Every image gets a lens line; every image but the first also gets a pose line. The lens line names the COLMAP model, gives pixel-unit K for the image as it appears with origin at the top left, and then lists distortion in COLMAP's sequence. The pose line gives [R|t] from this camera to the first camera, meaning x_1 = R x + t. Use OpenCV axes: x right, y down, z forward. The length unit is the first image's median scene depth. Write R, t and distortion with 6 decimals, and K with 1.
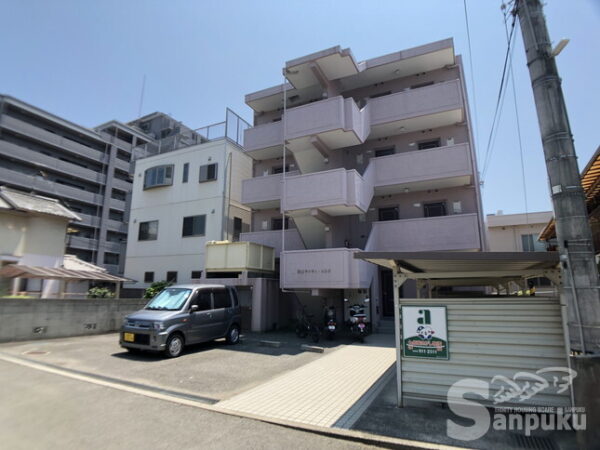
lens RADIAL K [[347.5, 0, 287.7], [0, 347.5, 219.3], [0, 0, 1]] dist [-0.079142, -0.001042]
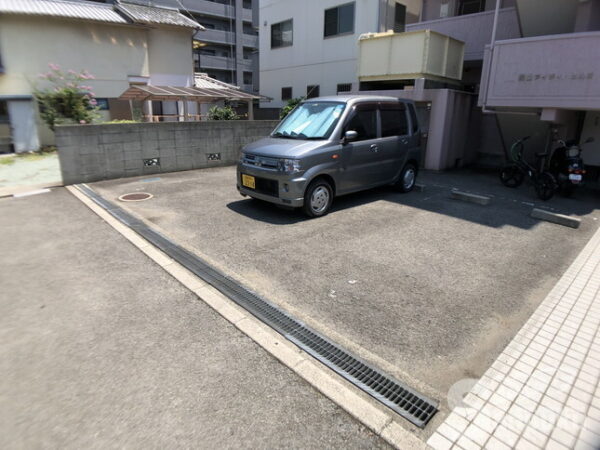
lens RADIAL K [[347.5, 0, 287.7], [0, 347.5, 219.3], [0, 0, 1]] dist [-0.079142, -0.001042]
pose [[0.924213, 0.114867, -0.364193, -0.111343], [0.075900, 0.879409, 0.469977, 0.079381], [0.374259, -0.462001, 0.804043, 0.337497]]
